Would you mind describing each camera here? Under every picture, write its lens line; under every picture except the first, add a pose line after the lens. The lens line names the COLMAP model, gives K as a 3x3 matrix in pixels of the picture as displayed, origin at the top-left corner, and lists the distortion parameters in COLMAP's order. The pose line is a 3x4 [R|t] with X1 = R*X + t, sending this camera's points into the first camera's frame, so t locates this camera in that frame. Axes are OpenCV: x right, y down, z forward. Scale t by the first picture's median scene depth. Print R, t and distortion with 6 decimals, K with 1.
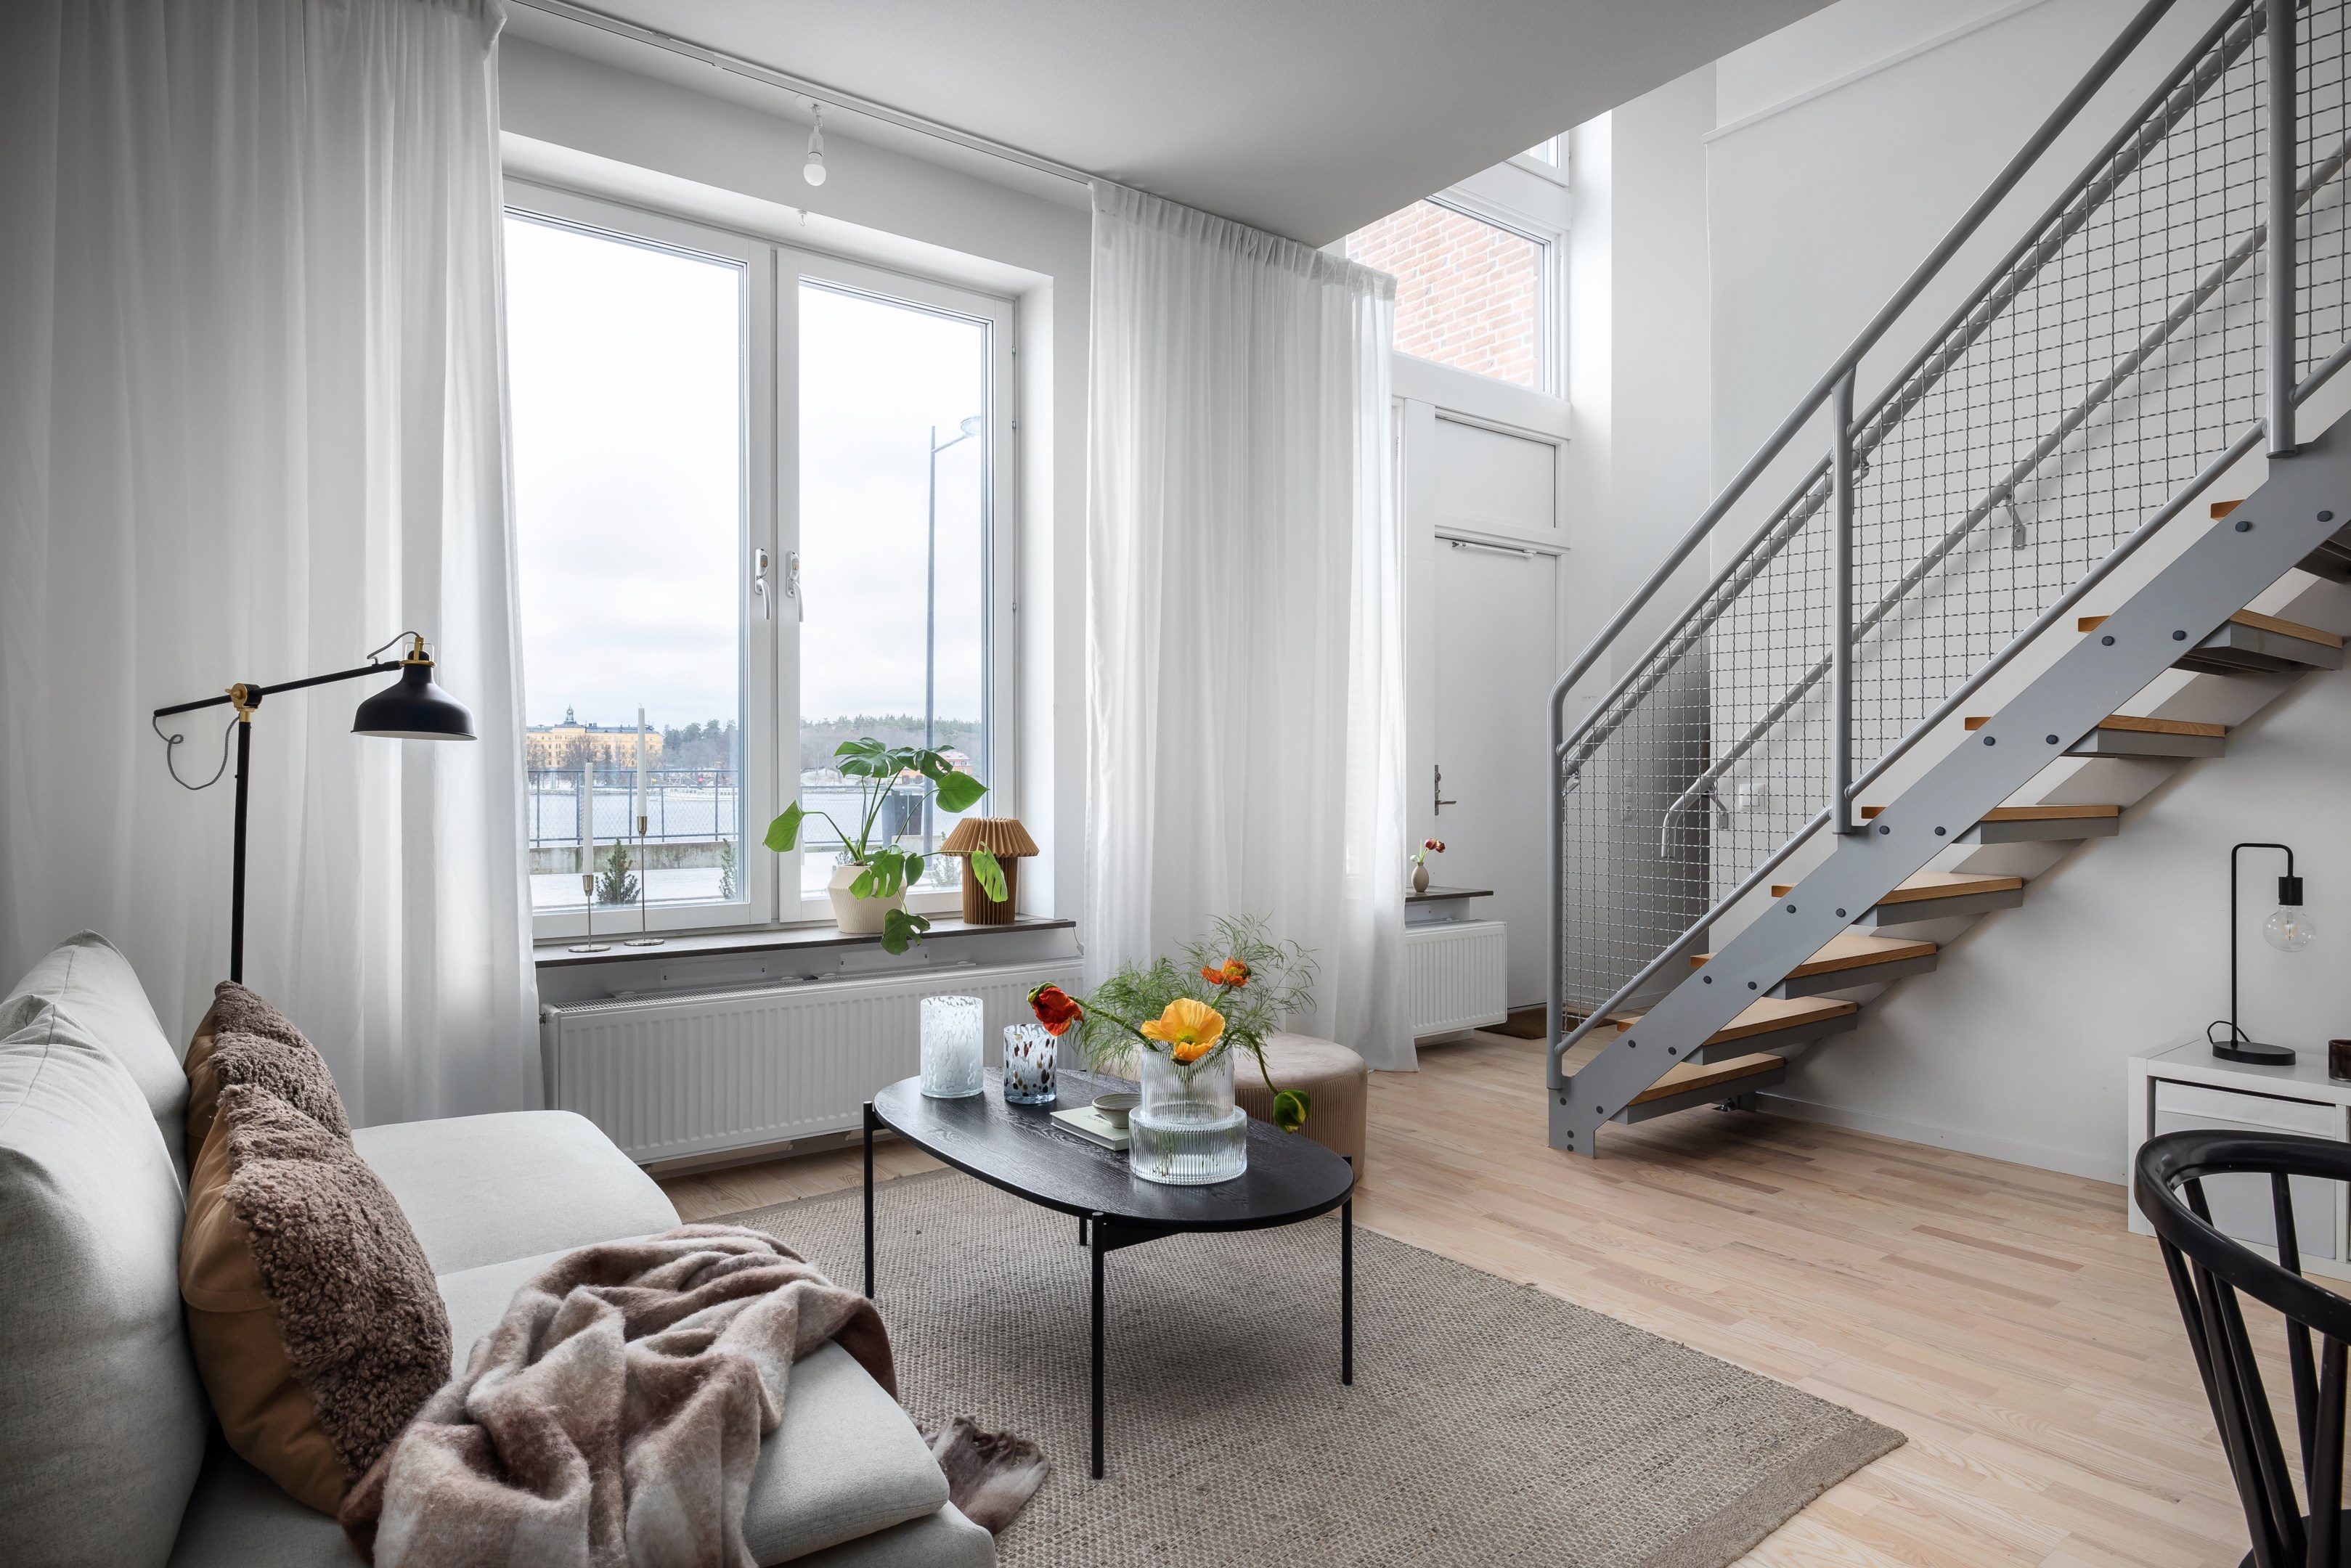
lens RADIAL K [[1270.9, 0, 1205.6], [0, 1270.9, 789.0], [0, 0, 1]] dist [-0.010445, 0.002626]
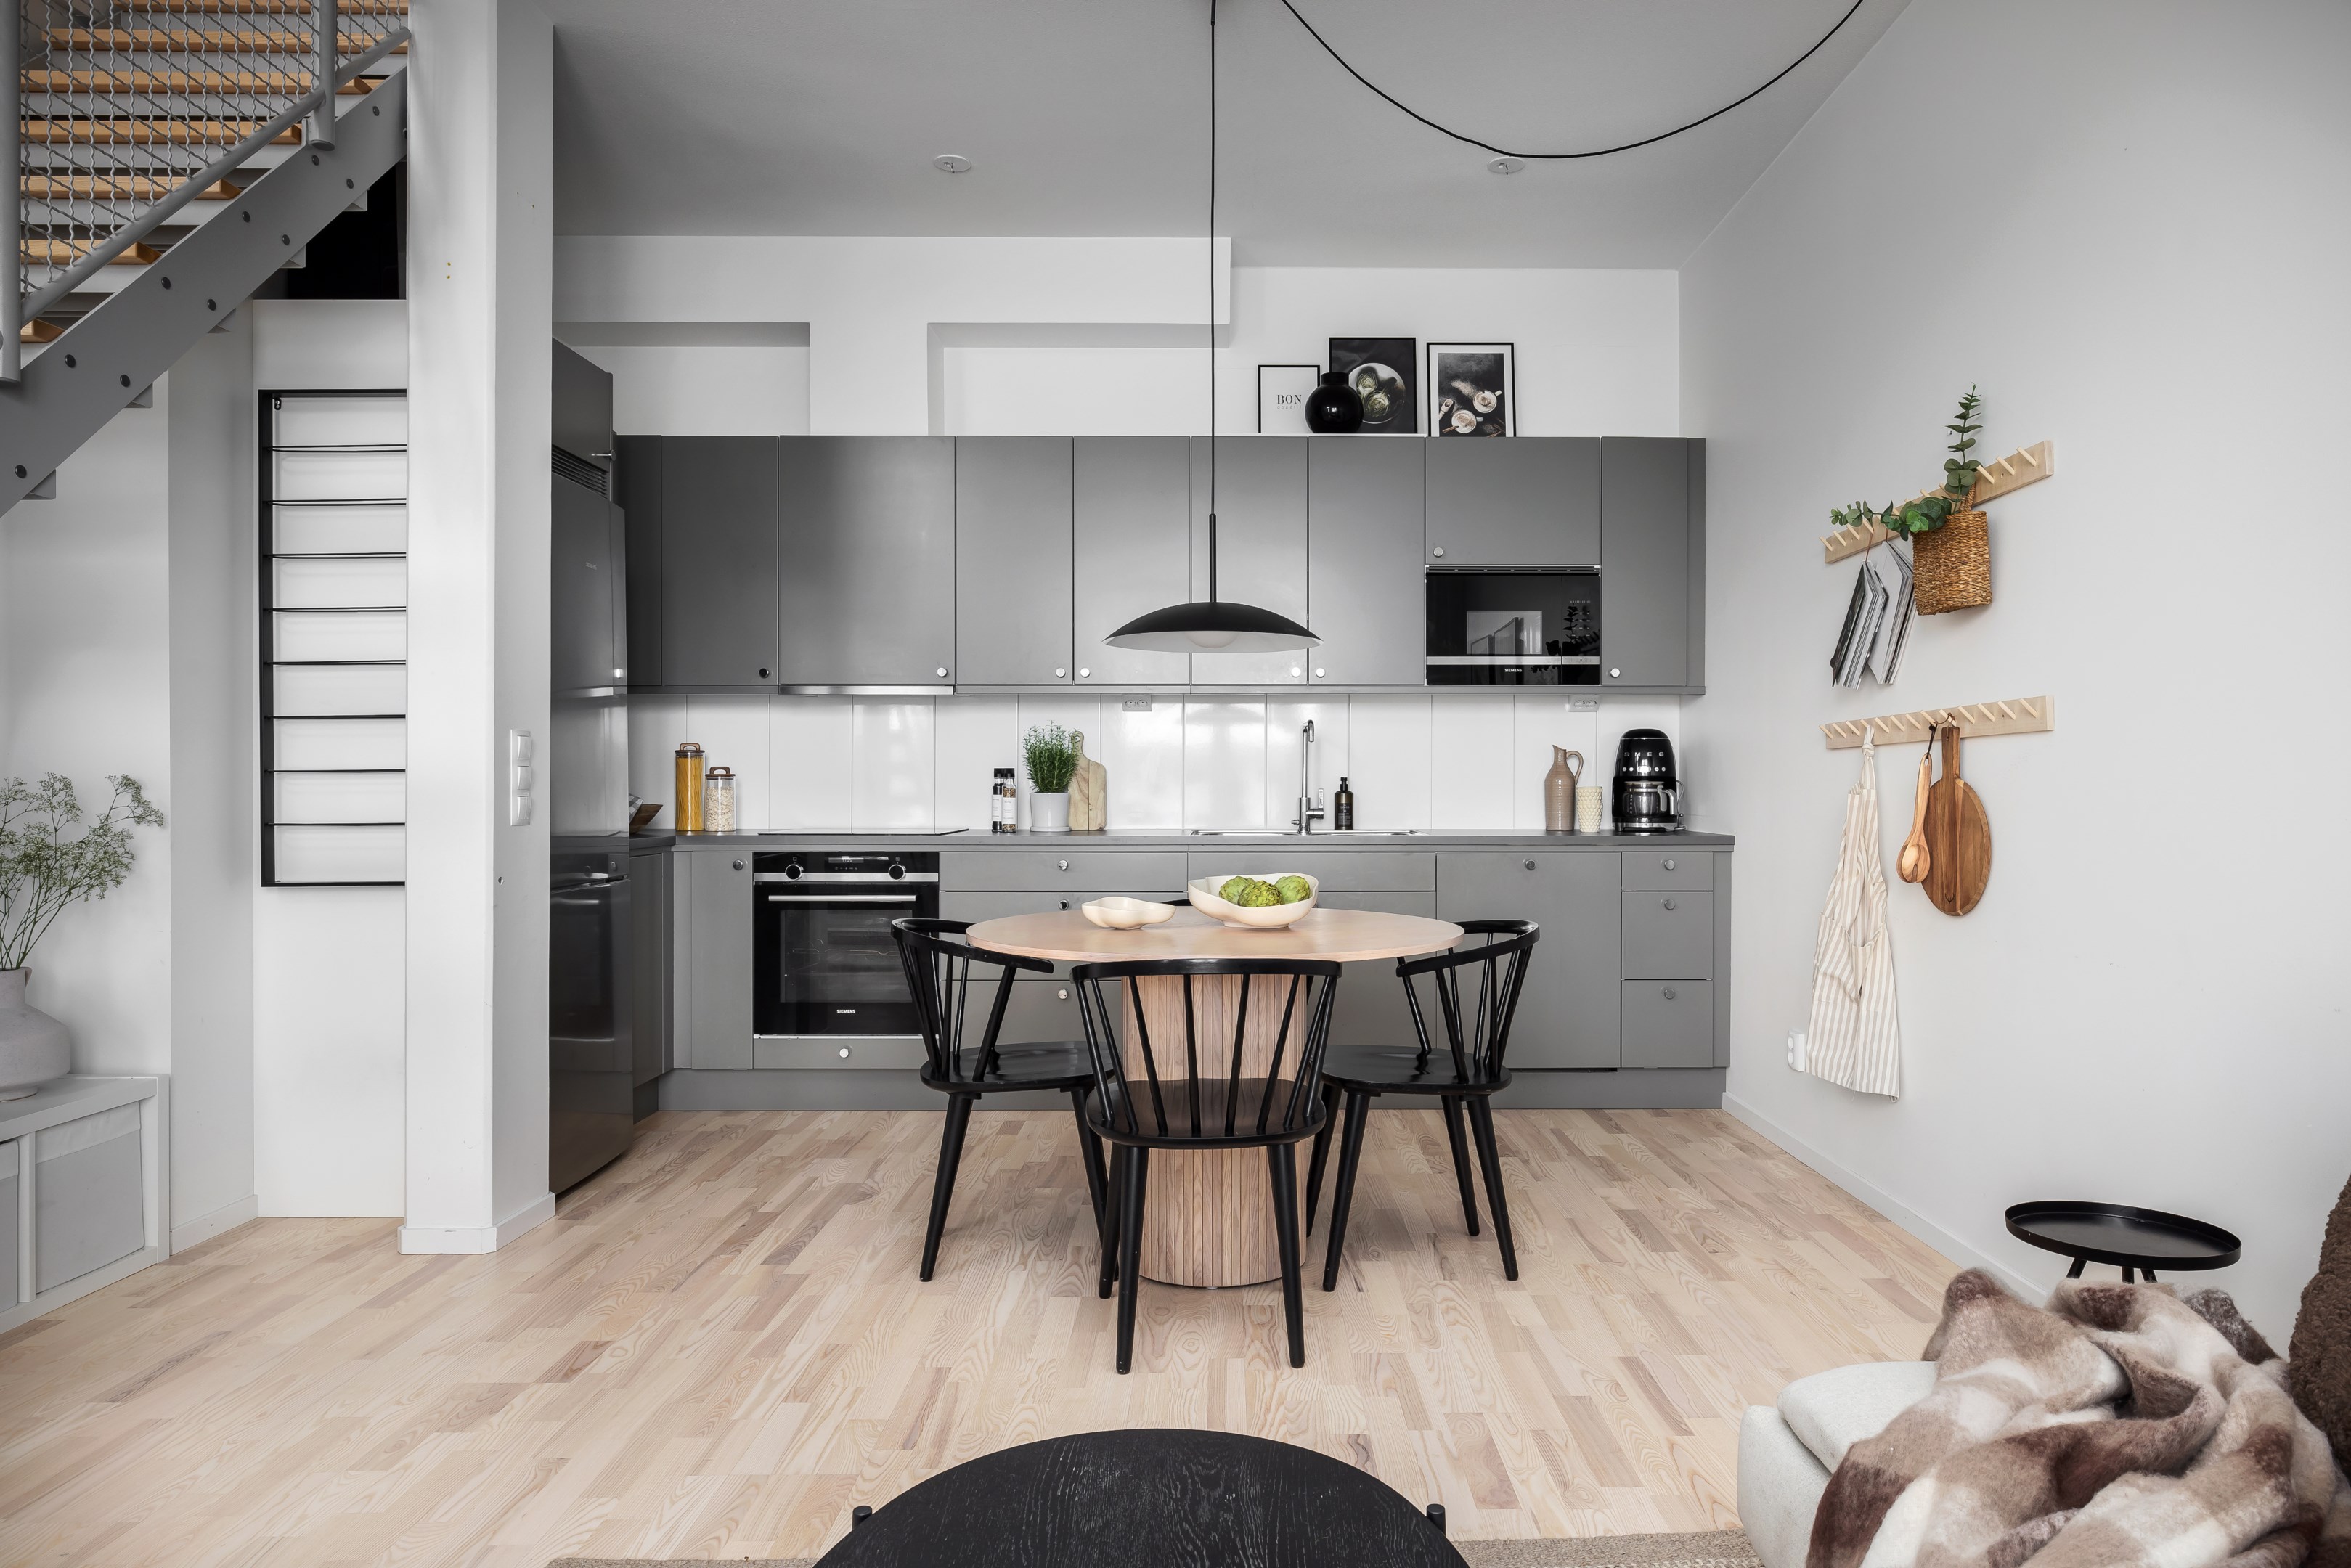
lens RADIAL K [[1485.2, 0, 1229.8], [0, 1485.2, 793.6], [0, 0, 1]] dist [0.001681, -0.003627]
pose [[-0.793250, -0.005874, 0.608868, -0.273108], [-0.001499, 0.999969, 0.007693, -0.008388], [-0.608894, 0.005190, -0.793235, 1.002194]]
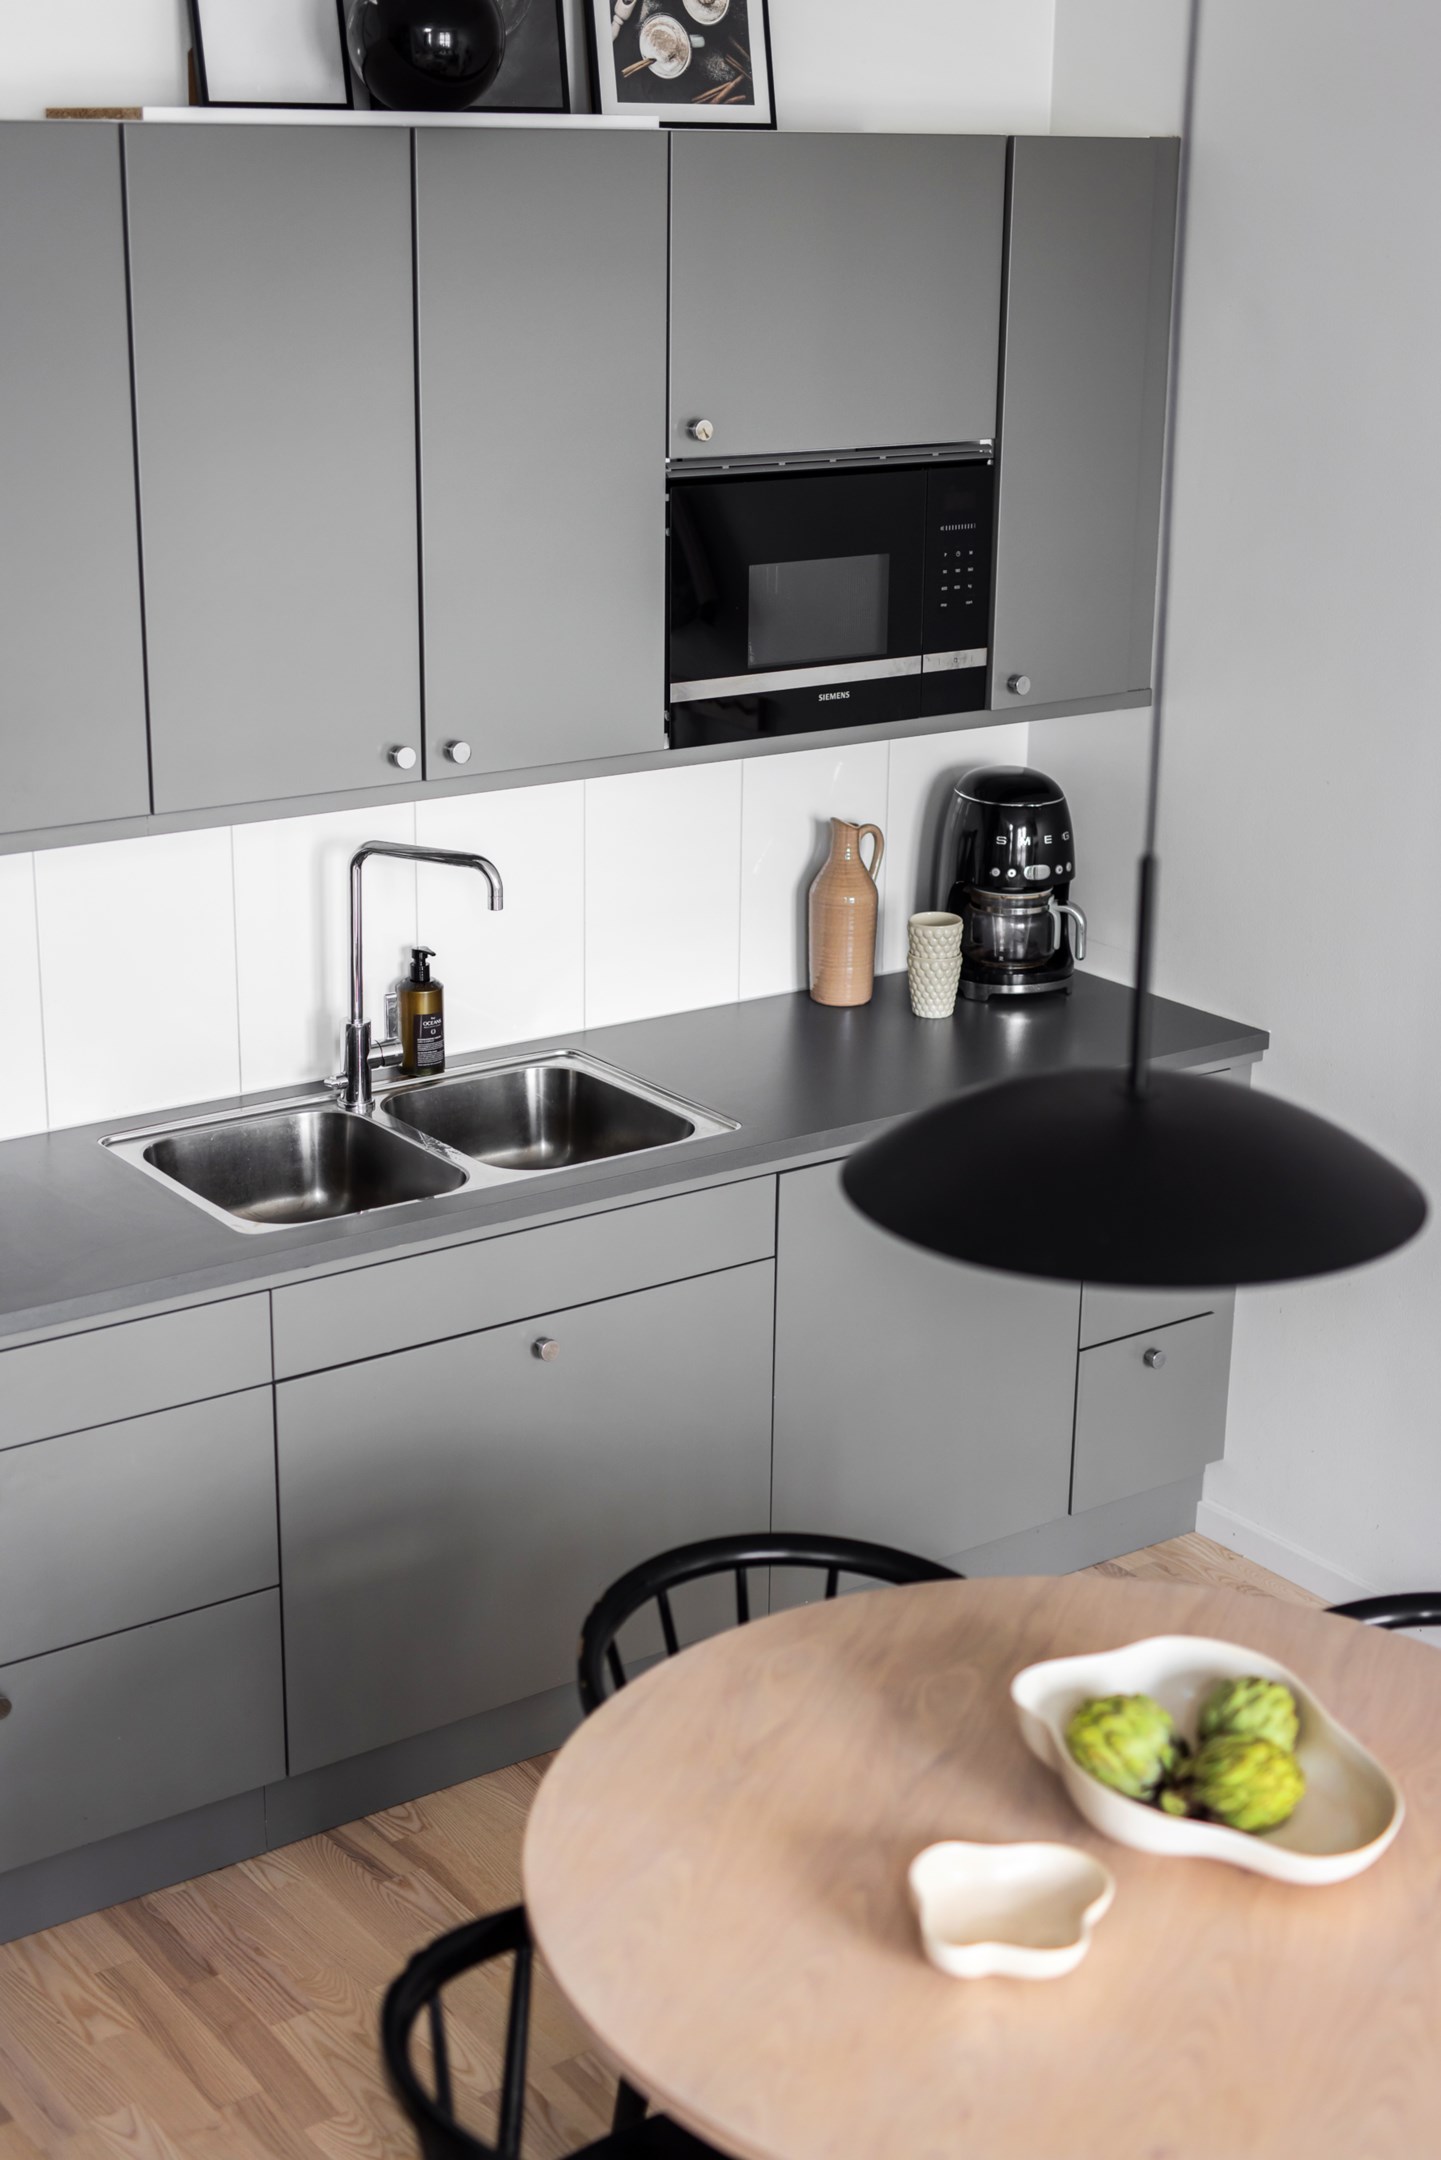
lens RADIAL K [[3054.6, 0, 728.1], [0, 3054.6, 1081.8], [0, 0, 1]] dist [-0.000767, 0.000000]
pose [[-0.999068, -0.024949, 0.035236, 0.493447], [-0.013719, 0.957282, 0.288831, -0.387645], [-0.040937, 0.288079, -0.956731, 0.960630]]
